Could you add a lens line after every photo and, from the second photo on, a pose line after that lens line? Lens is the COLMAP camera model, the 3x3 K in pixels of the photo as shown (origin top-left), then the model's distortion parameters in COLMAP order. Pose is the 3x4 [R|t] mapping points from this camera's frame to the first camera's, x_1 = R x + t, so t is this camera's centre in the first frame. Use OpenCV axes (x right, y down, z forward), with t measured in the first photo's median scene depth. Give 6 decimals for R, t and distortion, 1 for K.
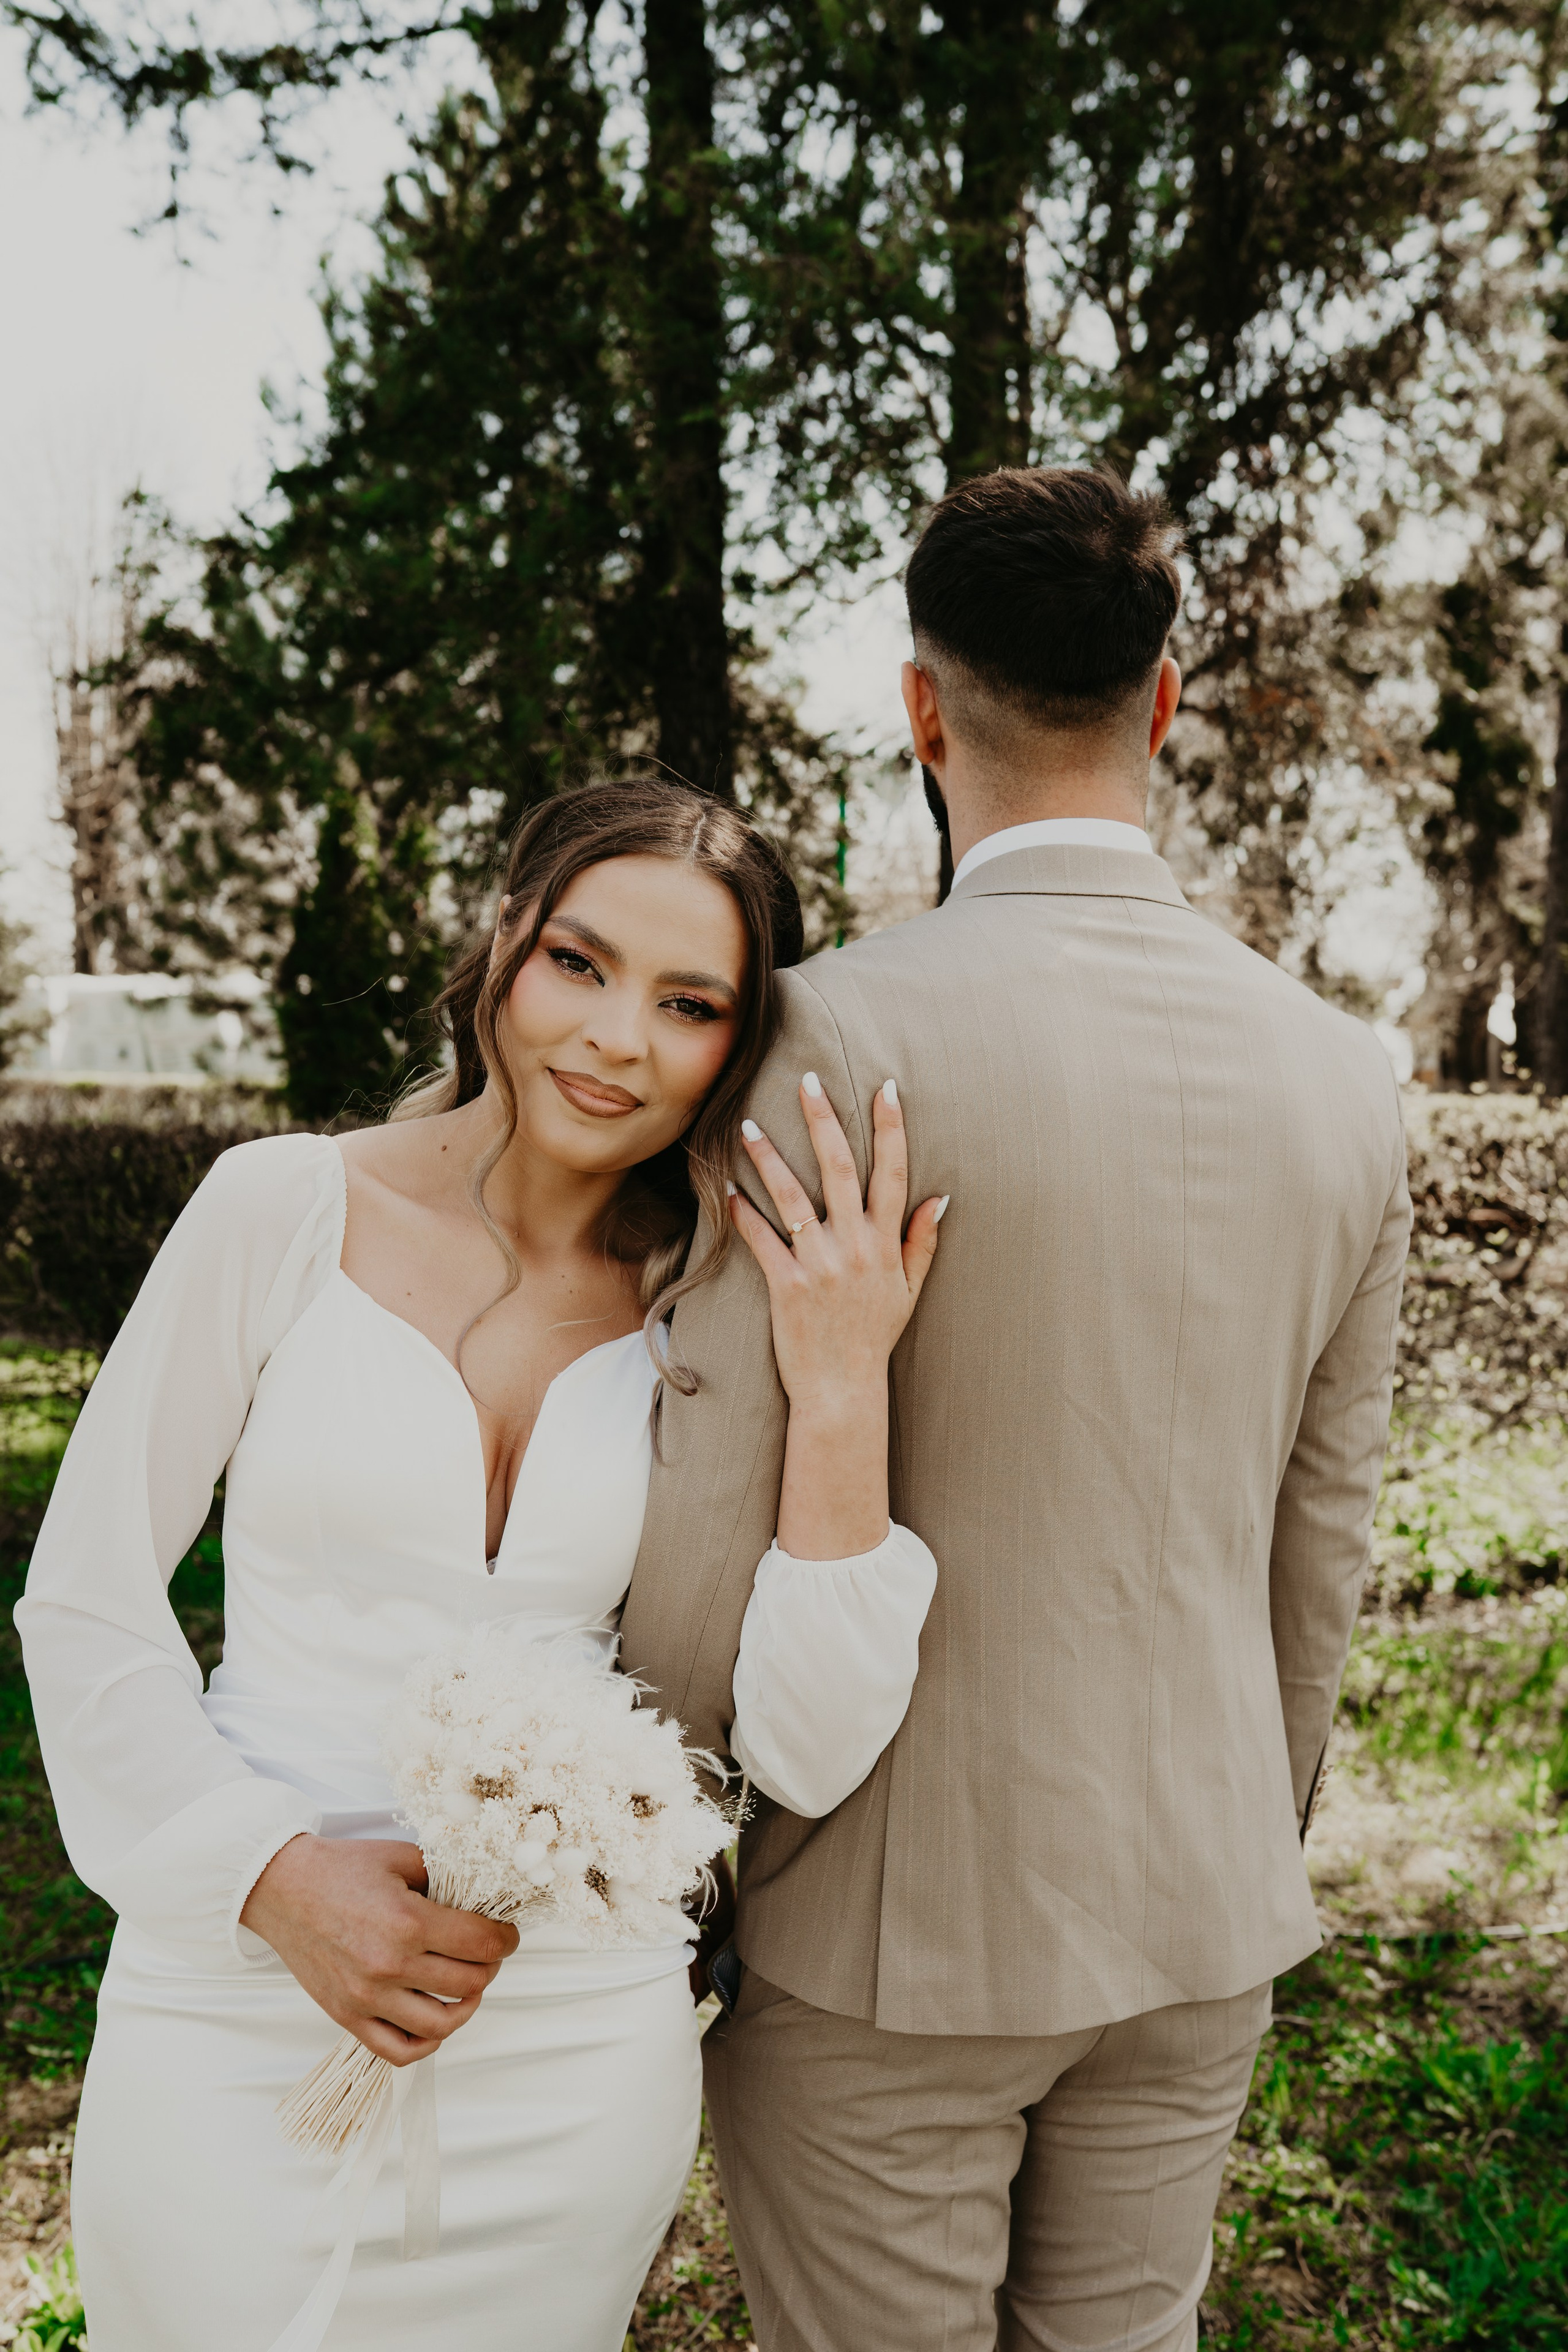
lens RADIAL K [[2413.6, 0, 830.9], [0, 2413.6, 1183.3], [0, 0, 1]] dist [-0.049652, 0.000000]
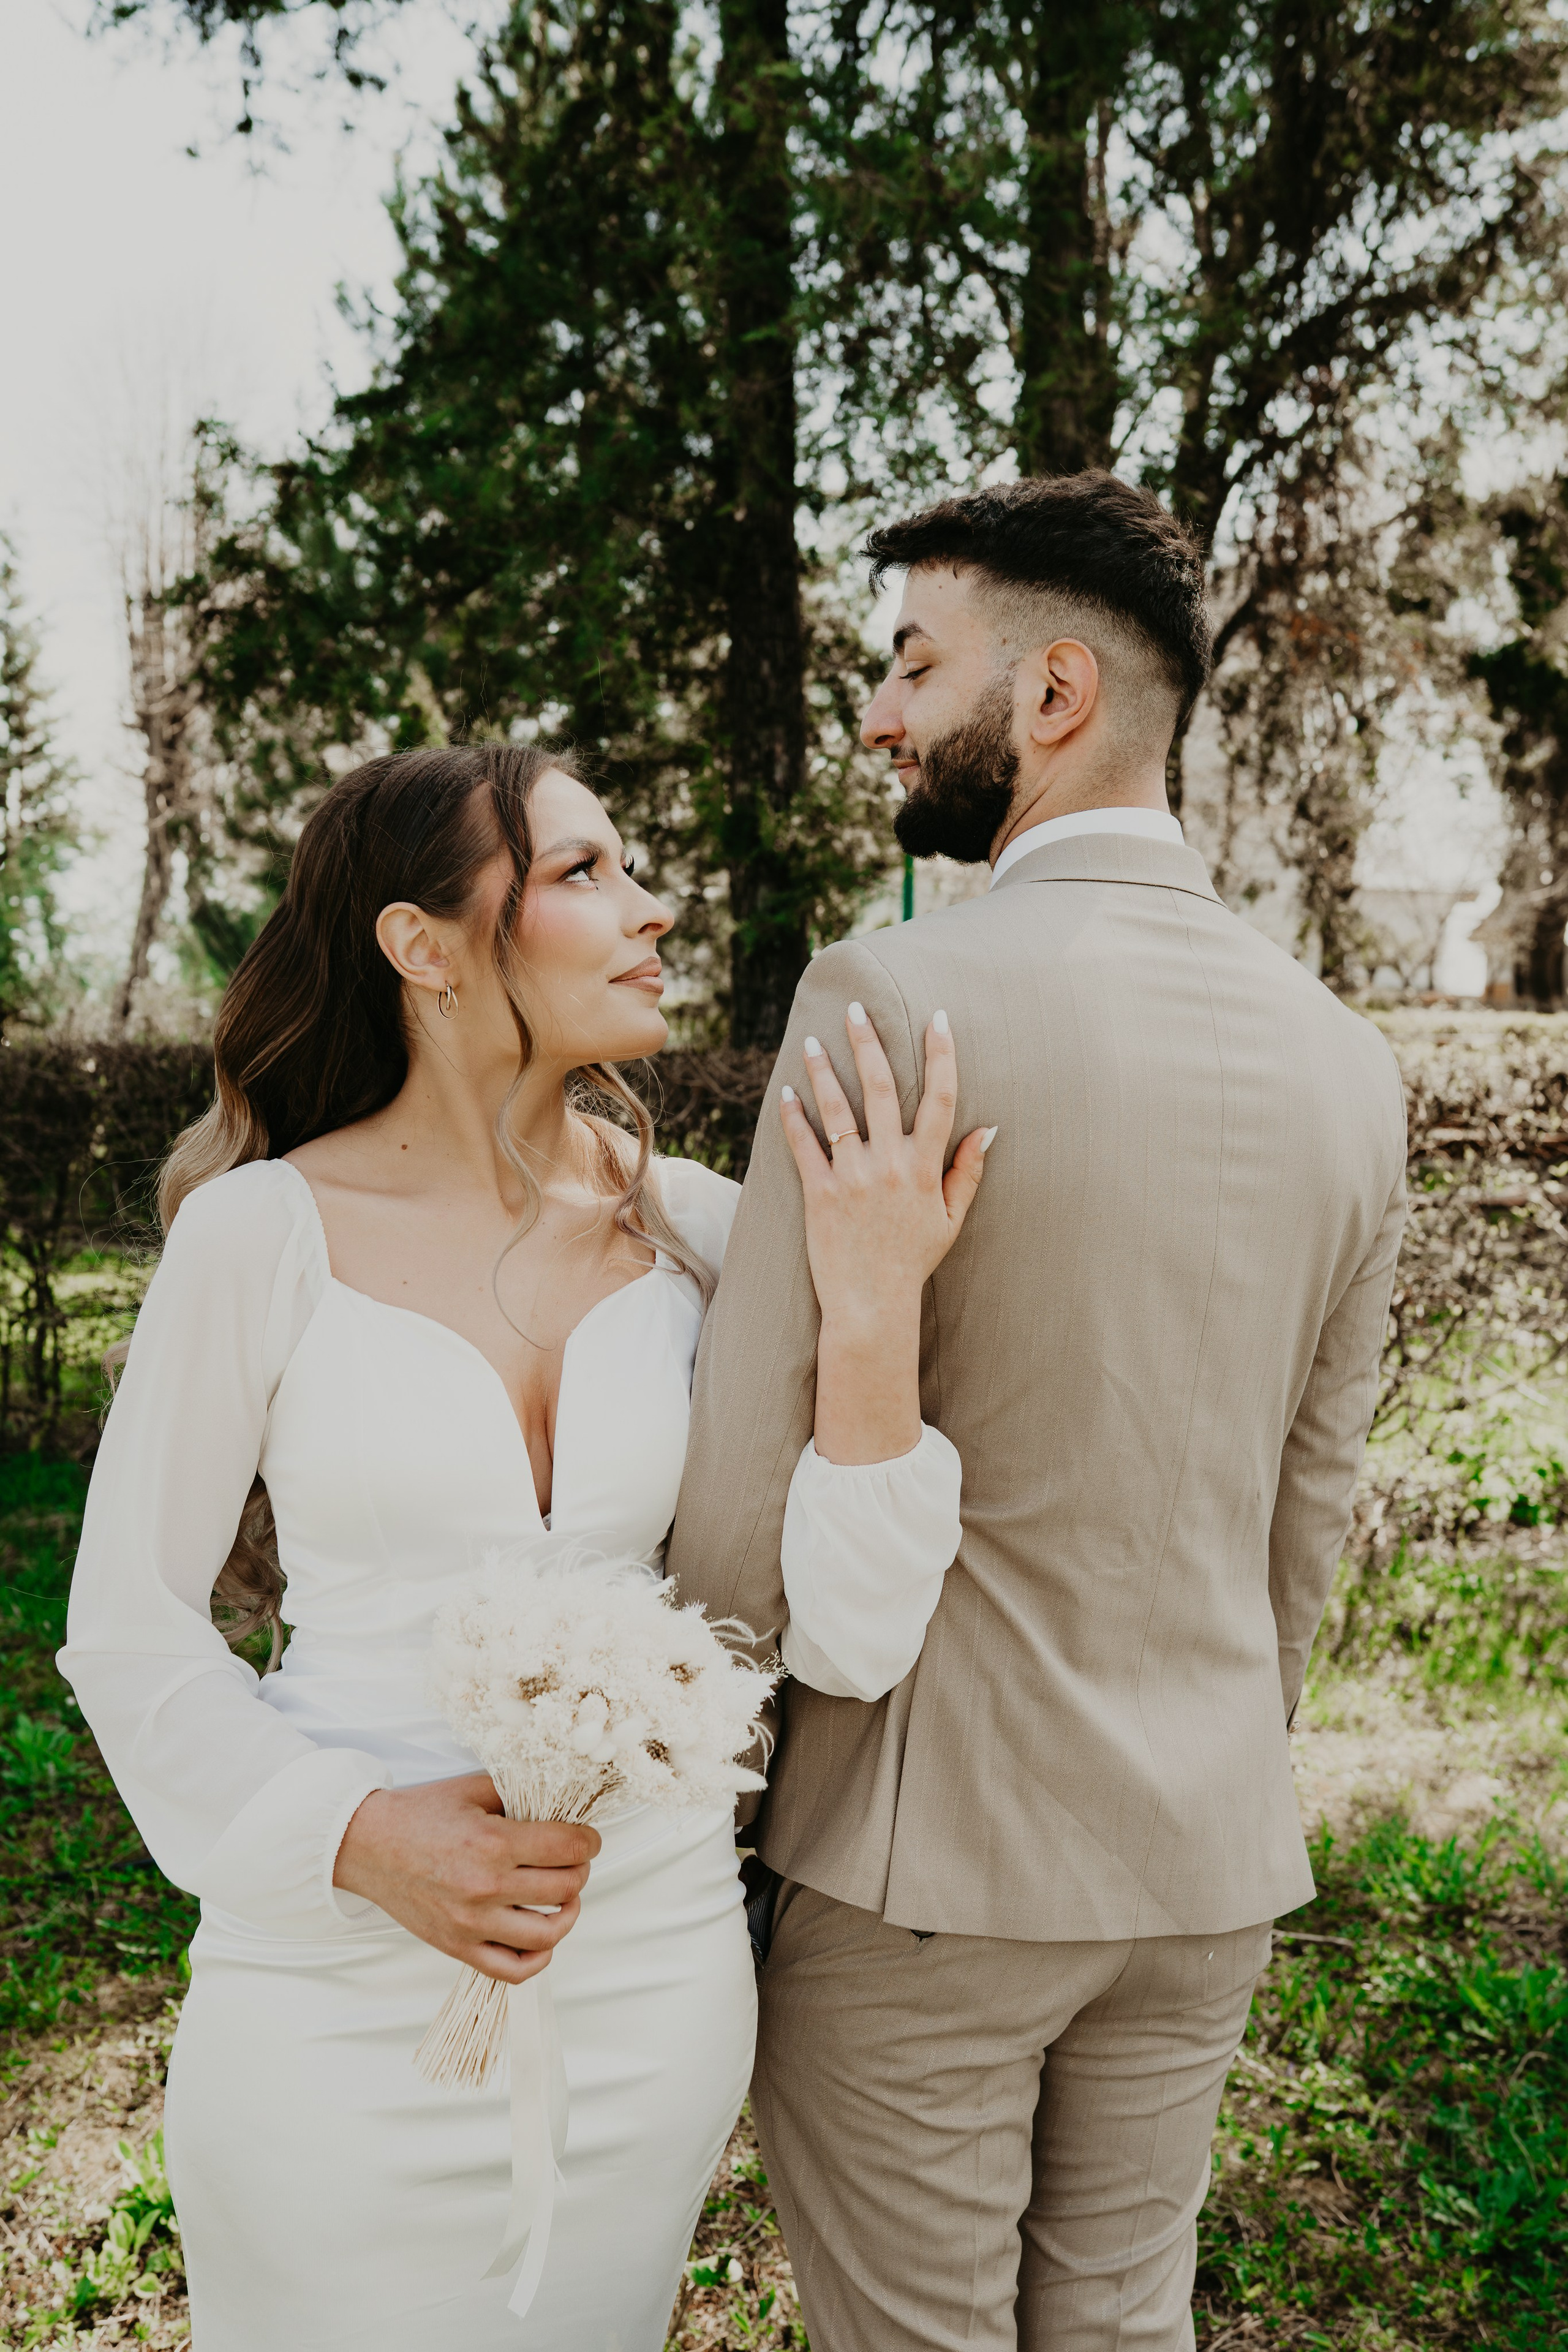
lens RADIAL K [[2413.6, 0, 796.1], [0, 2413.6, 1194.7], [0, 0, 1]] dist [-0.049652, 0.000000]
pose [[0.999088, 0.009412, -0.041646, 0.001543], [-0.007614, 0.999041, 0.043122, -0.008299], [0.042011, -0.042765, 0.998201, -0.013671]]
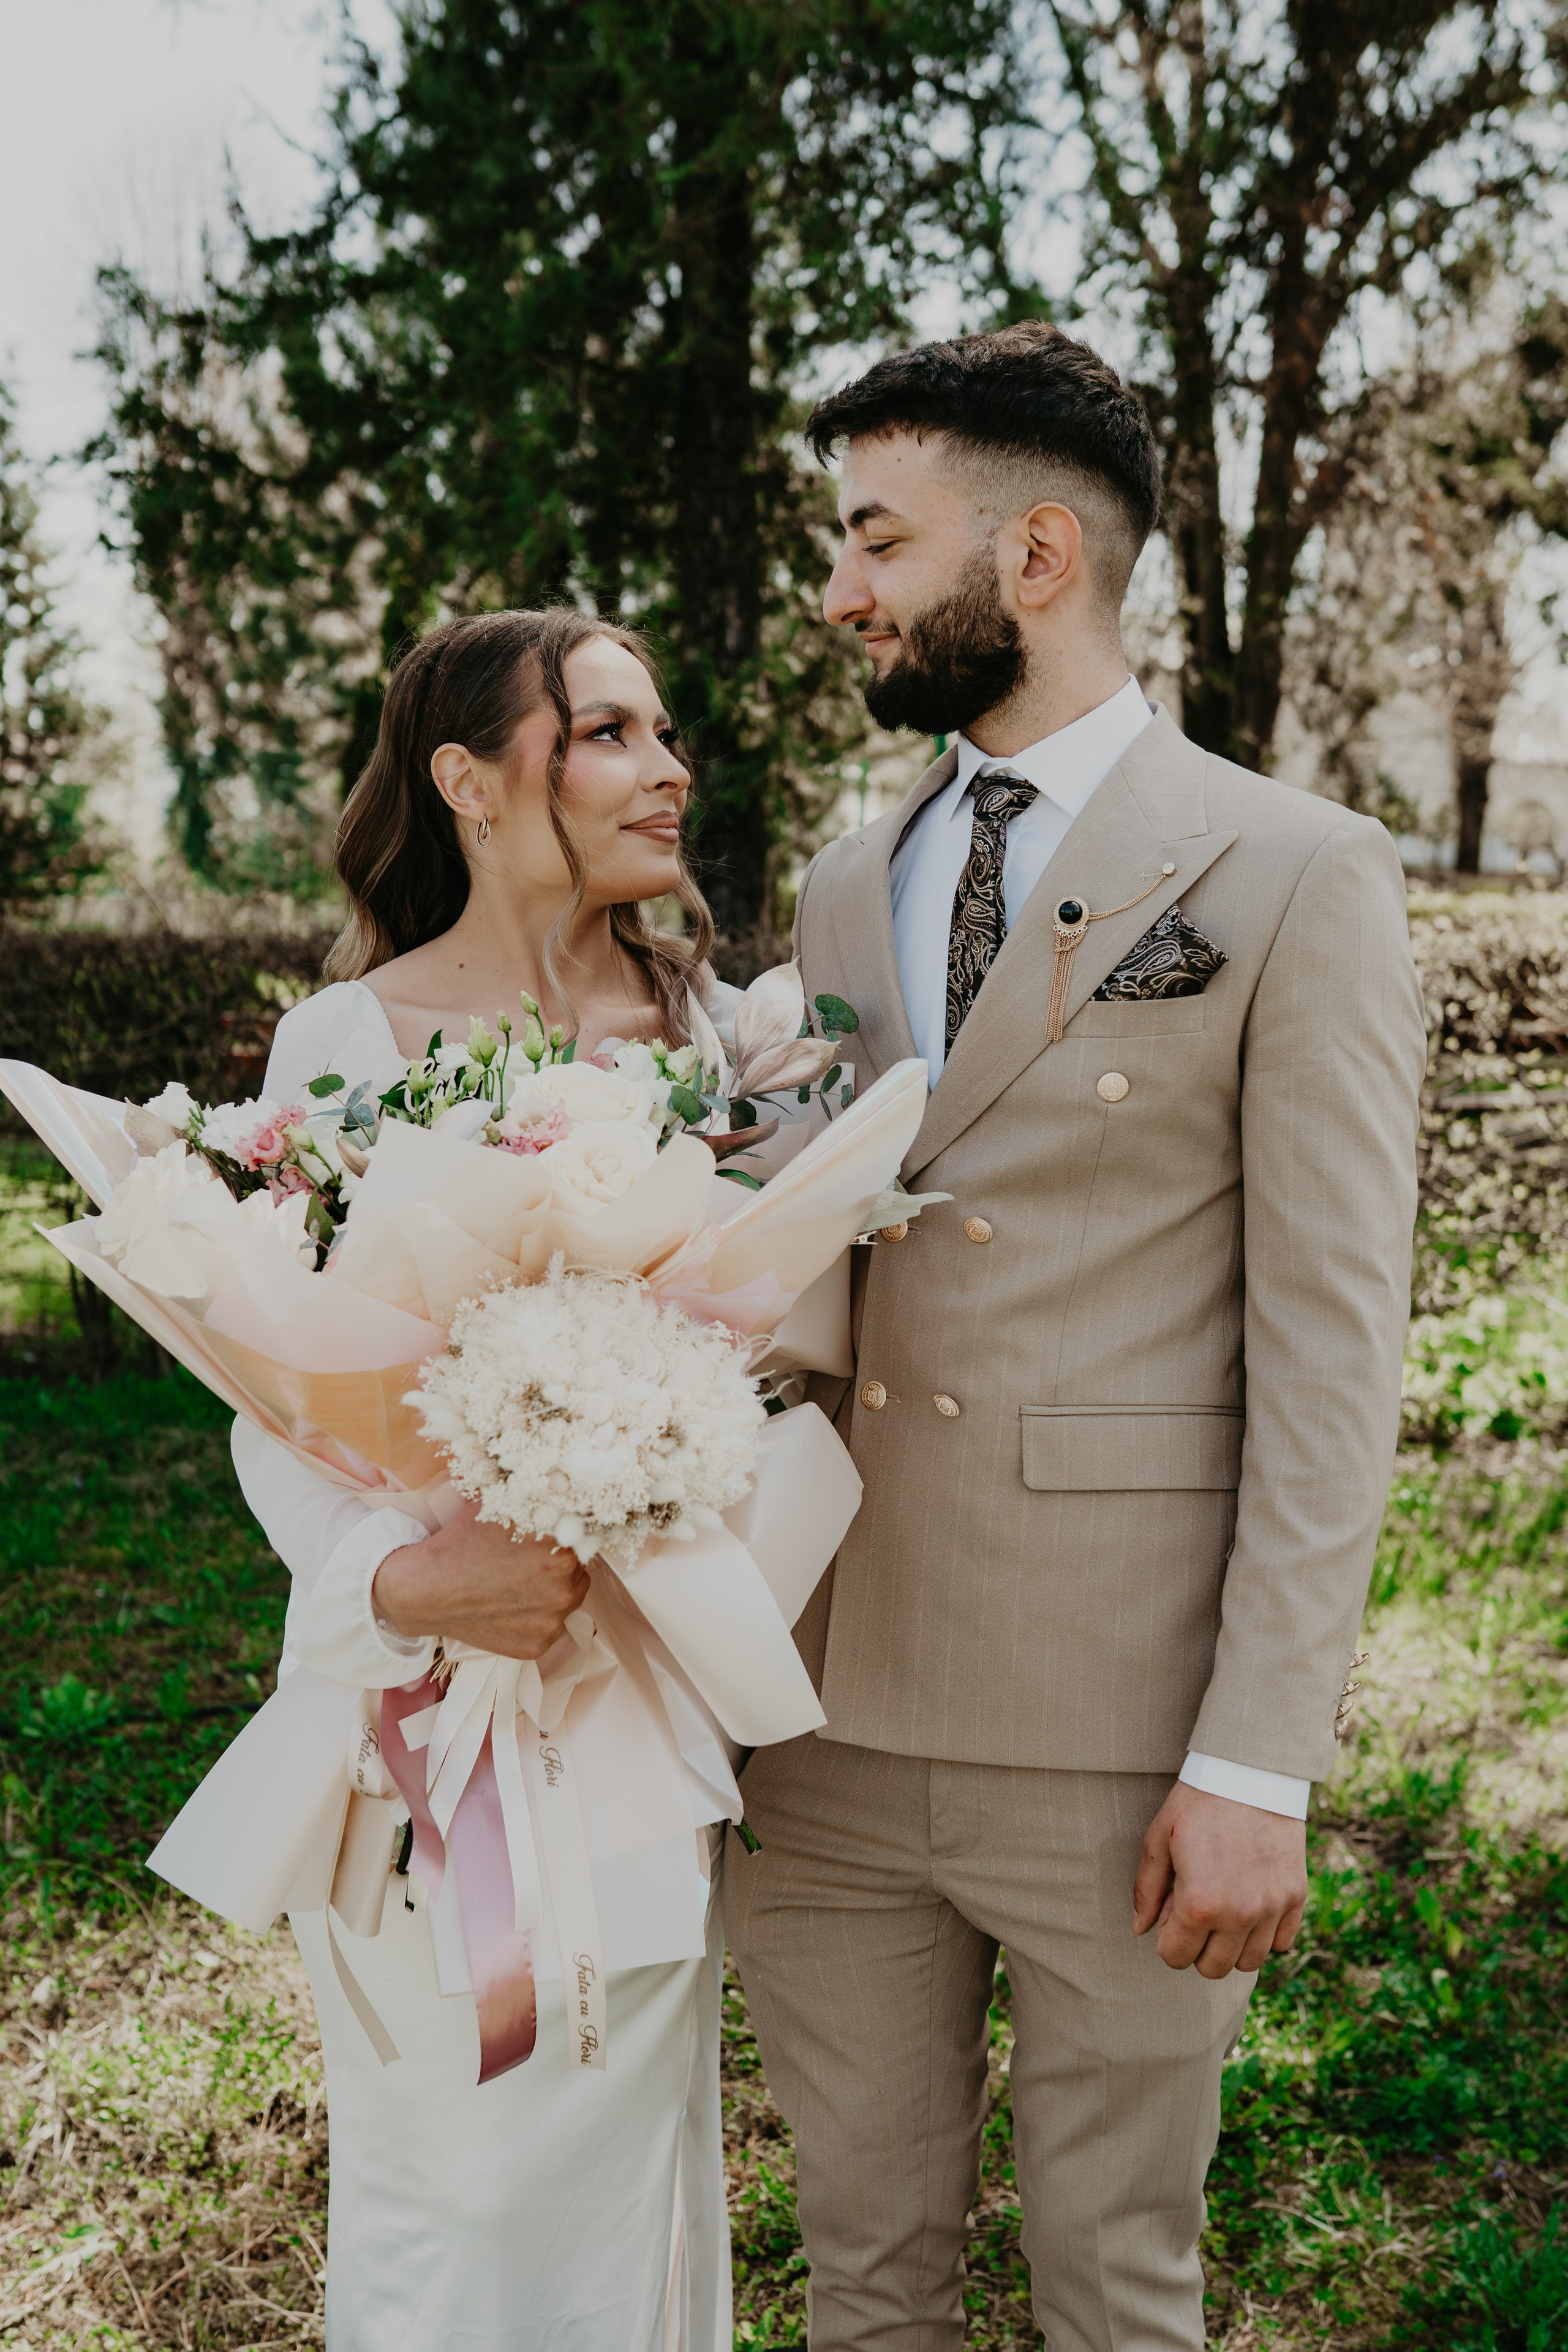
lens RADIAL K [[2653.1, 0, 791.9], [0, 2653.1, 1209.3], [0, 0, 1]] dist [-0.054974, 0.000000]
pose [[0.996736, 0.010834, -0.079995, 0.094442], [-0.004190, 0.996560, 0.082769, -0.002393], [0.080617, -0.082163, 0.993353, -0.058982]]
